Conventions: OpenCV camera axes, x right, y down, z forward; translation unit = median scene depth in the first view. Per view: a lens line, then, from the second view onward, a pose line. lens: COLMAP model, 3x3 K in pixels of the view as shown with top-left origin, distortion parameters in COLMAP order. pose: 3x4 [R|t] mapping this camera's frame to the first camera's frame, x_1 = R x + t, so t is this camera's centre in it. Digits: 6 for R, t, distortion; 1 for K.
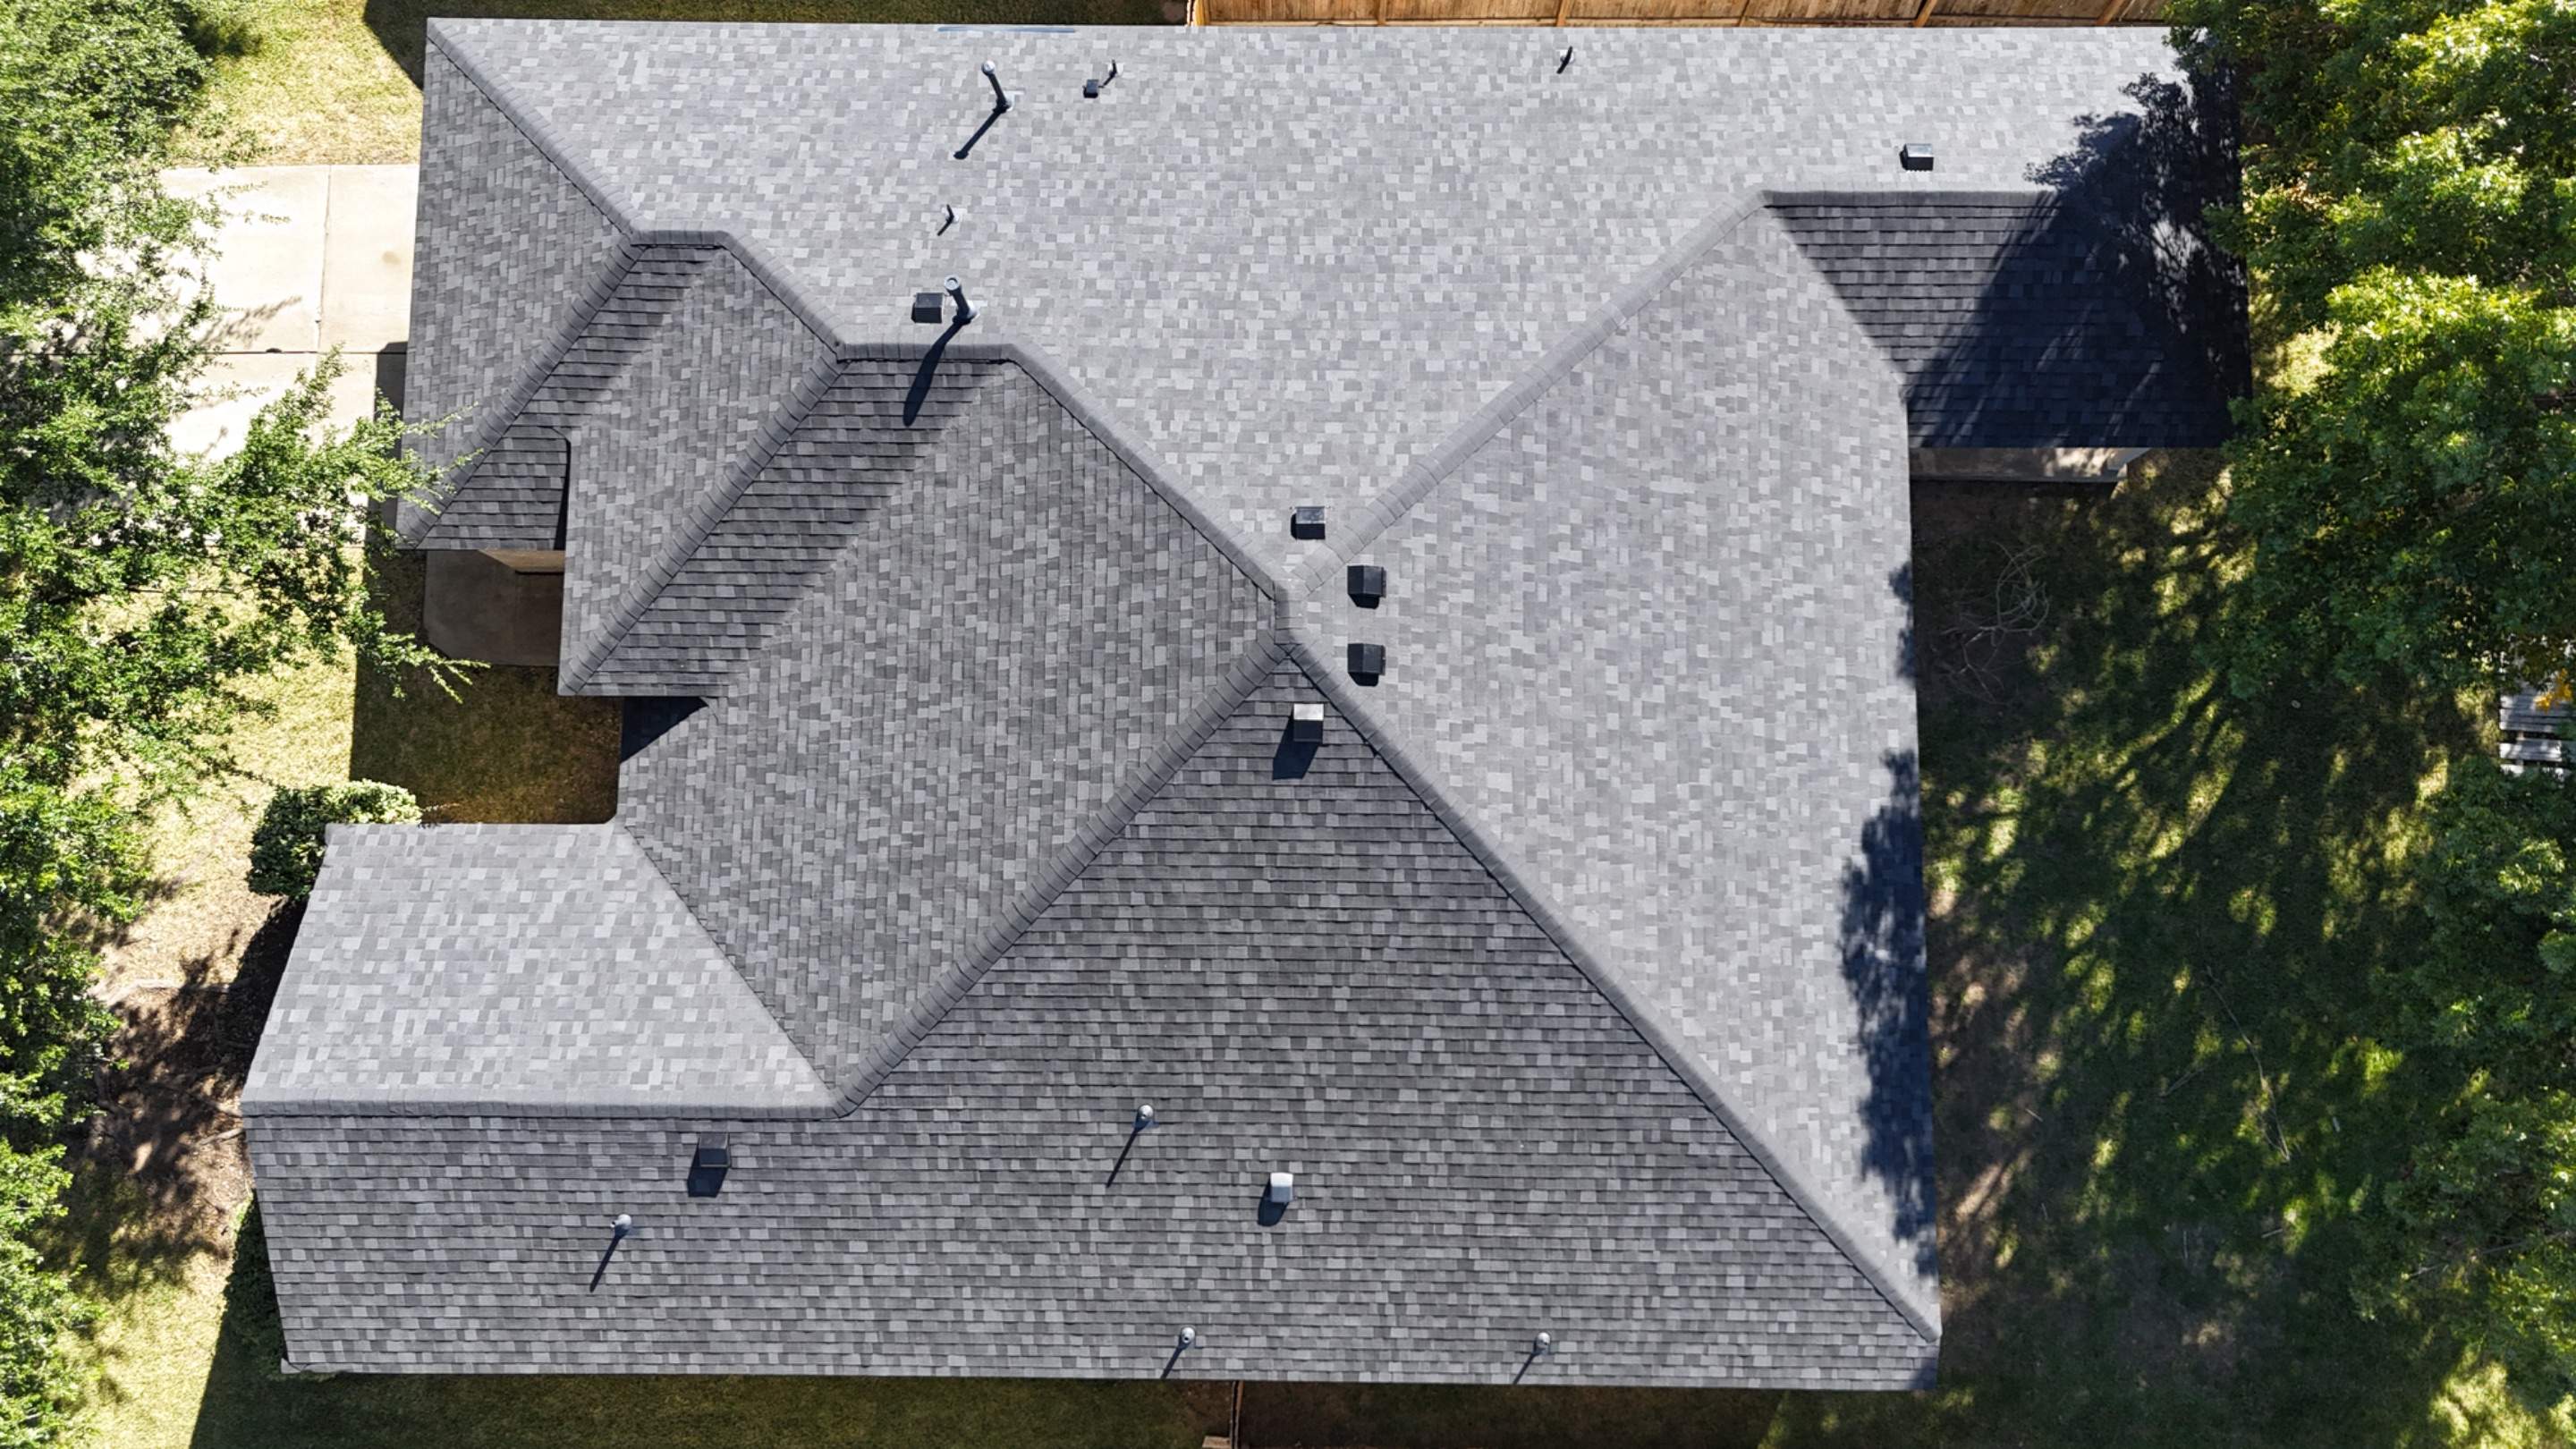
lens RADIAL K [[1891.0, 0, 1280.5], [0, 1891.0, 736.6], [0, 0, 1]] dist [0.083578, -0.087015]
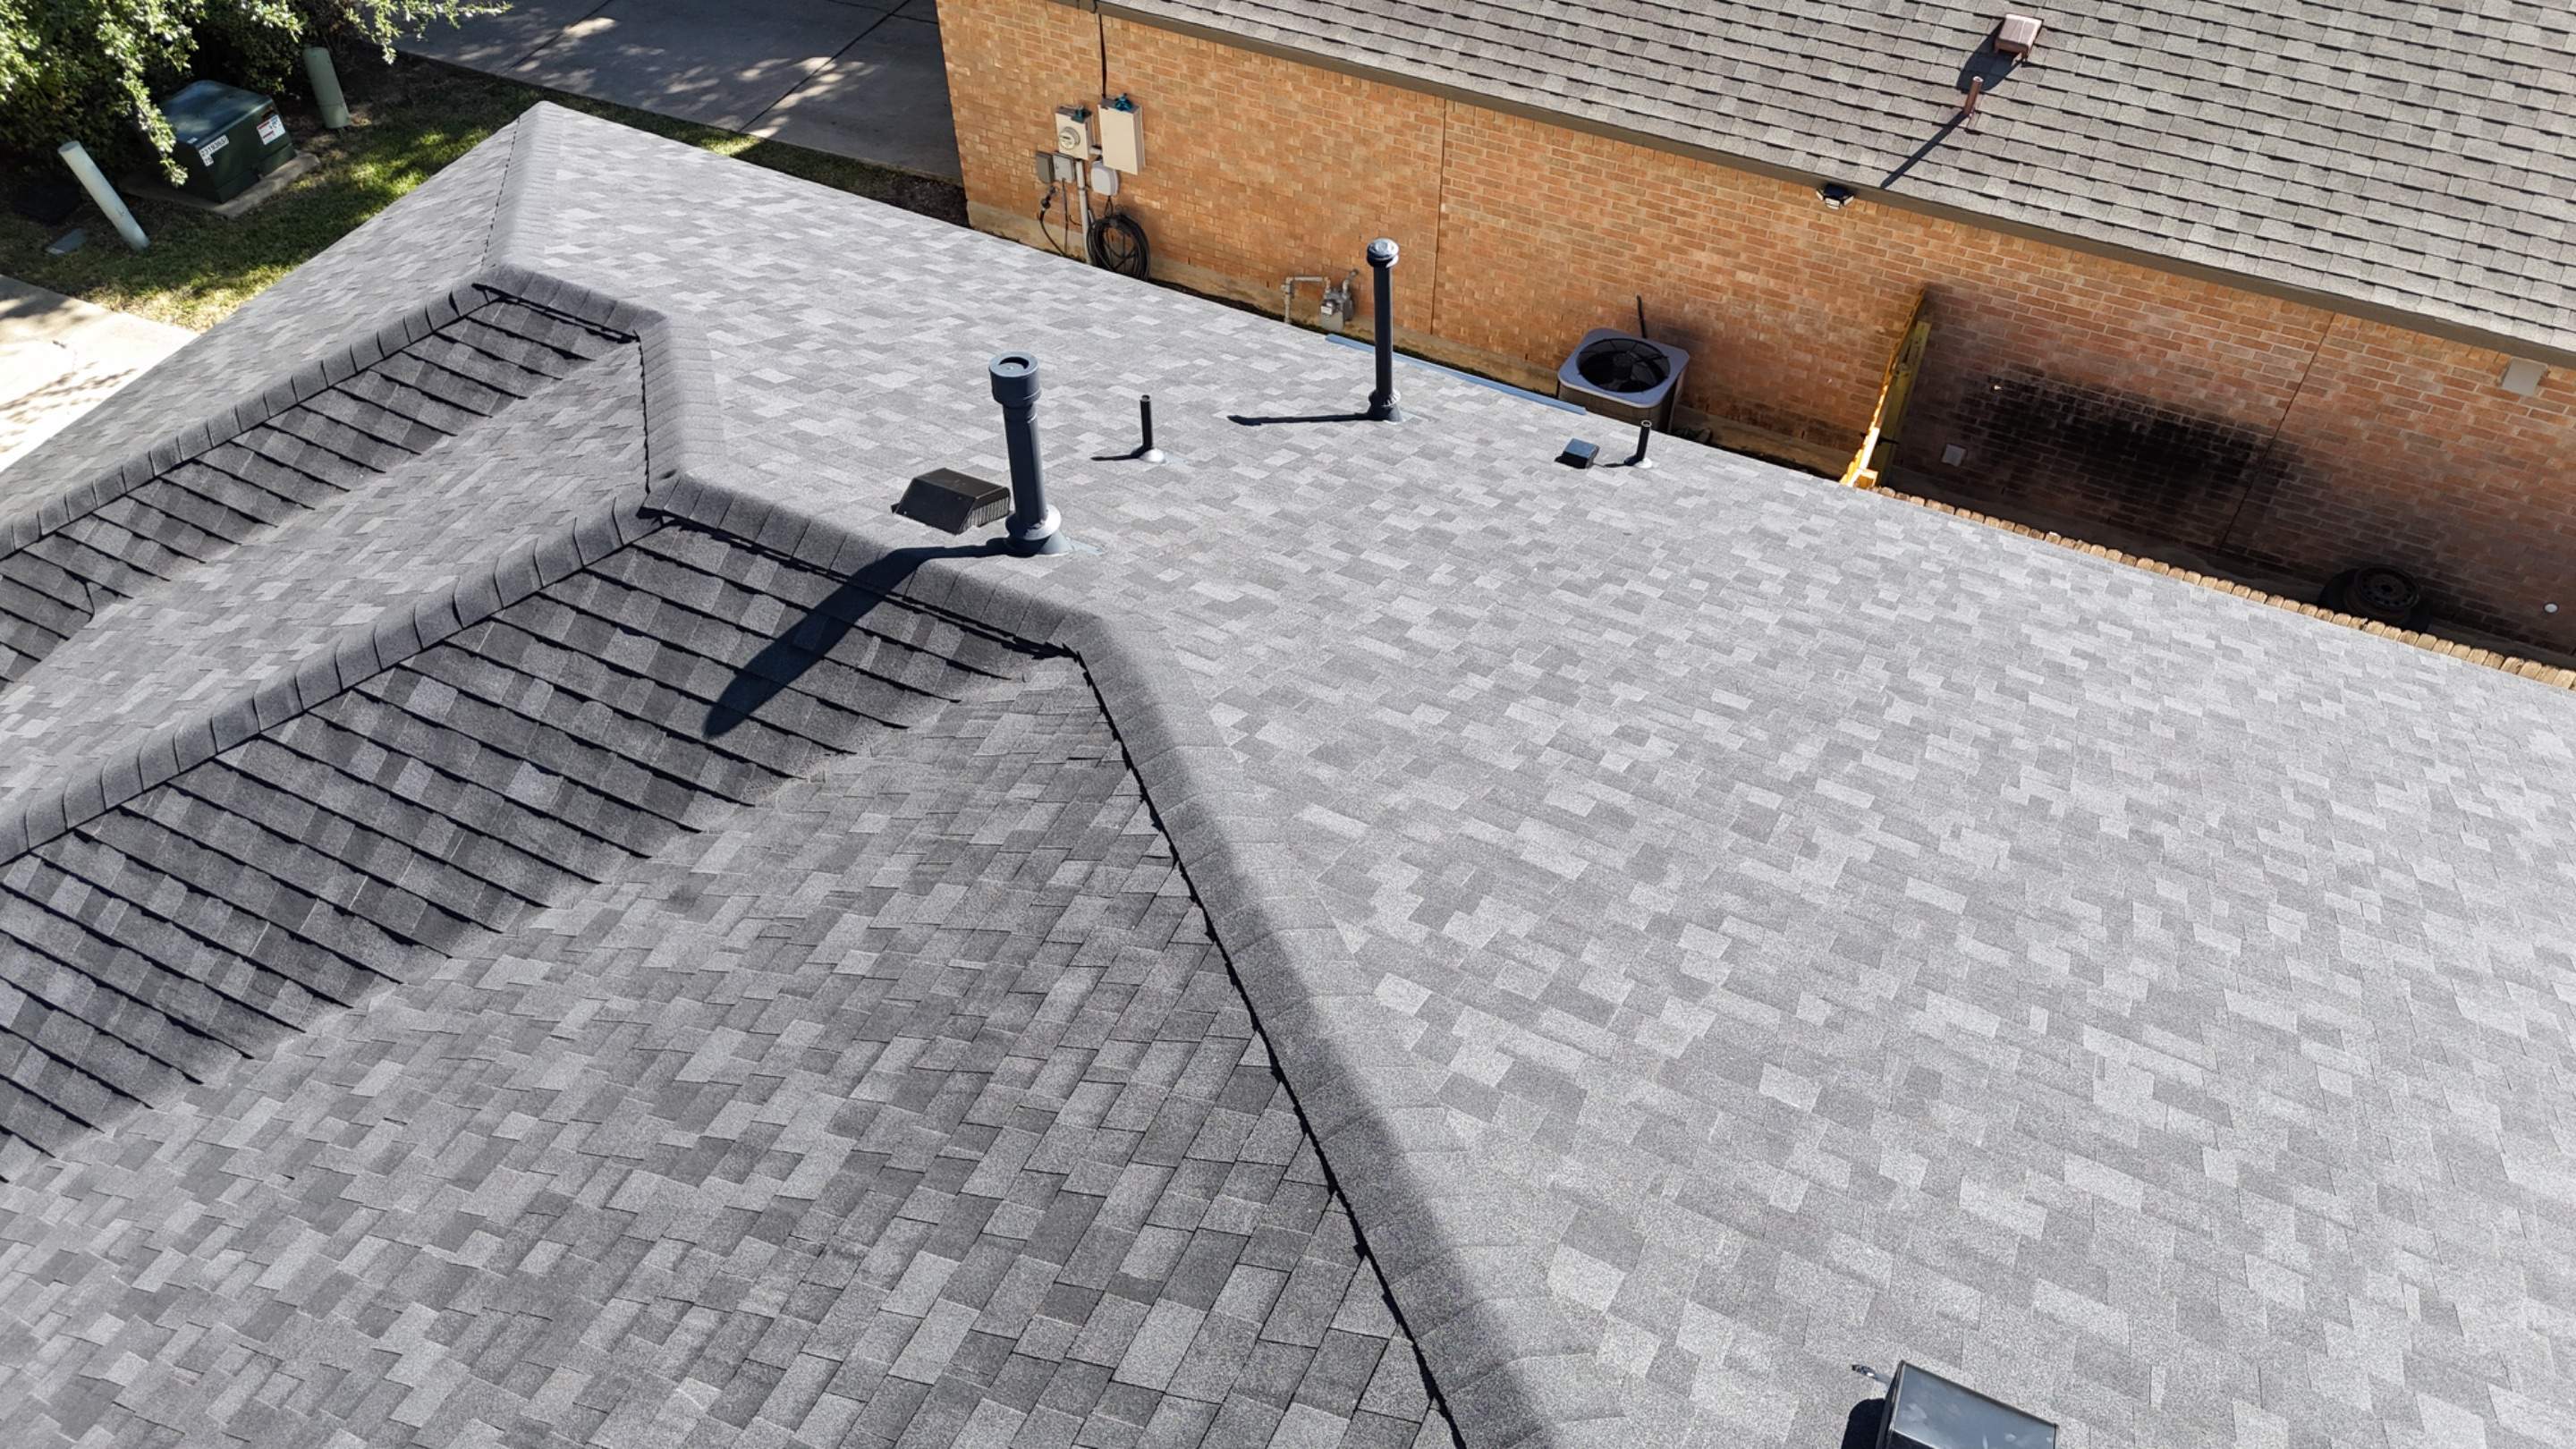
lens RADIAL K [[1891.0, 0, 1284.6], [0, 1891.0, 740.4], [0, 0, 1]] dist [0.083578, -0.087015]
pose [[0.898673, 0.329471, -0.289543, -0.011227], [-0.435509, 0.748730, -0.499736, -0.041694], [0.052141, 0.575198, 0.816351, 0.739999]]
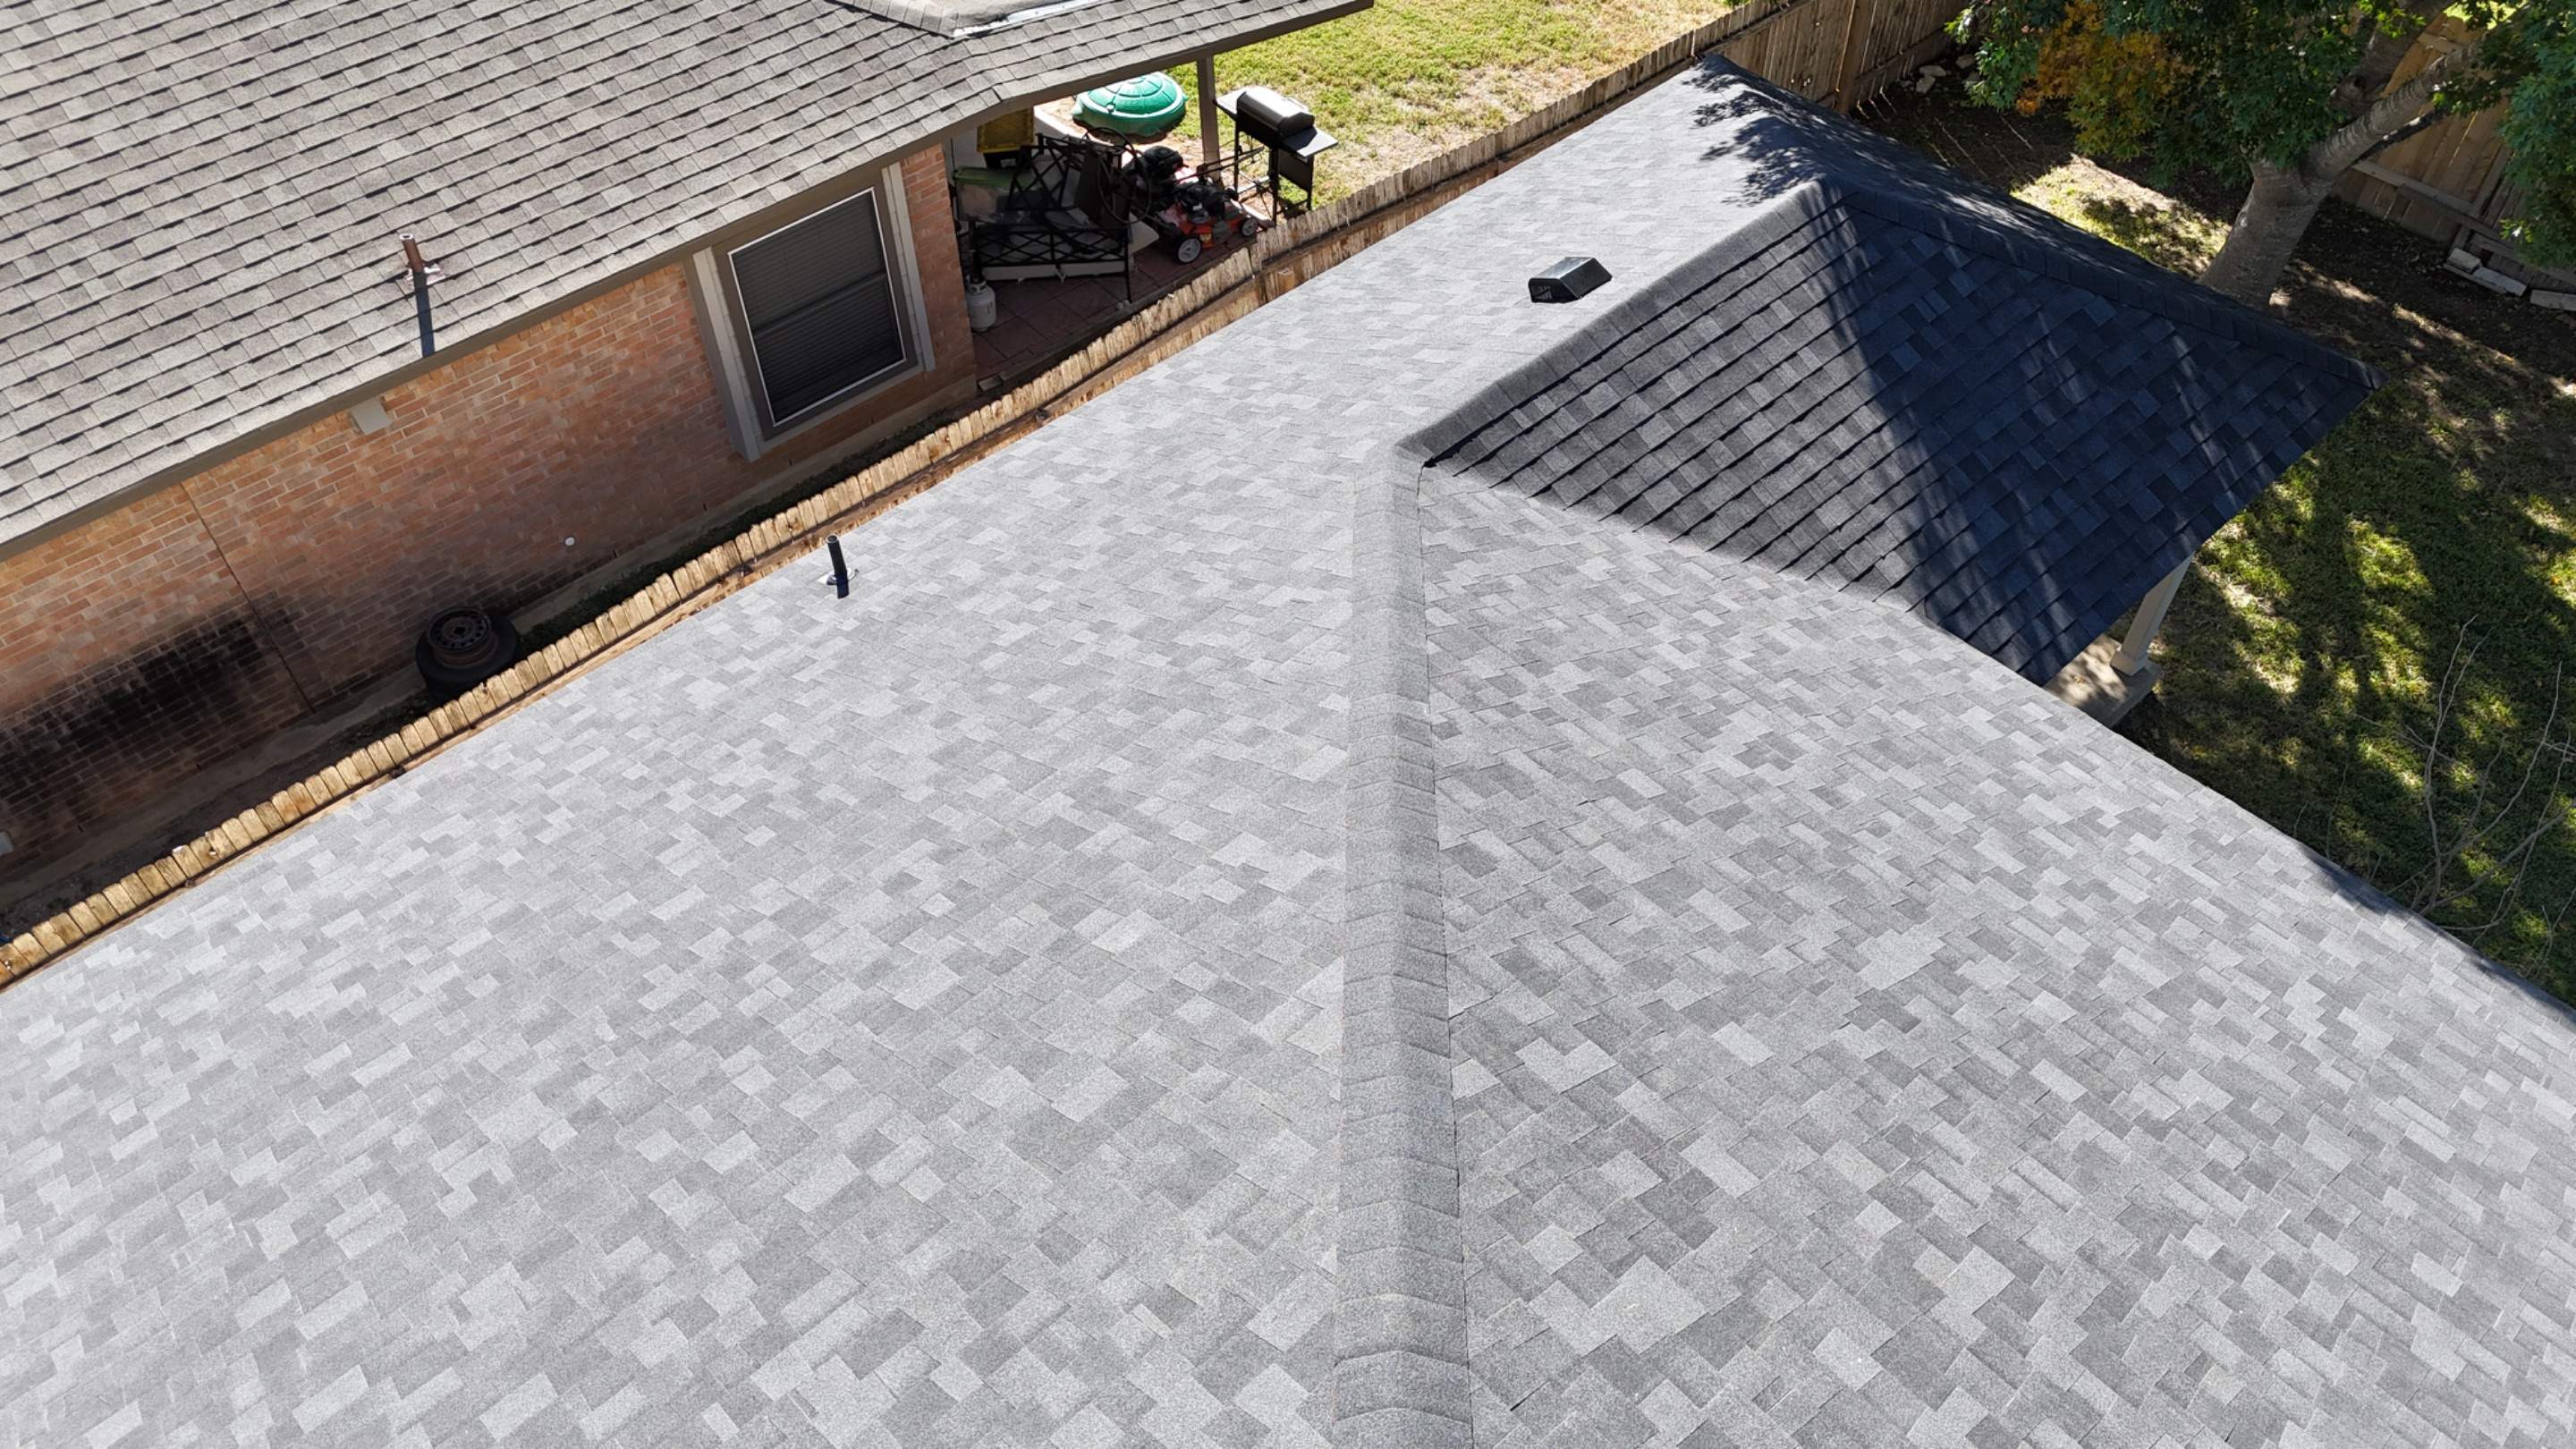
lens RADIAL K [[1891.0, 0, 1282.7], [0, 1891.0, 736.9], [0, 0, 1]] dist [0.083578, -0.087015]
pose [[0.727142, -0.507957, 0.461783, 0.002295], [0.680305, 0.623264, -0.385651, -0.101928], [-0.091919, 0.594577, 0.798768, 0.735725]]
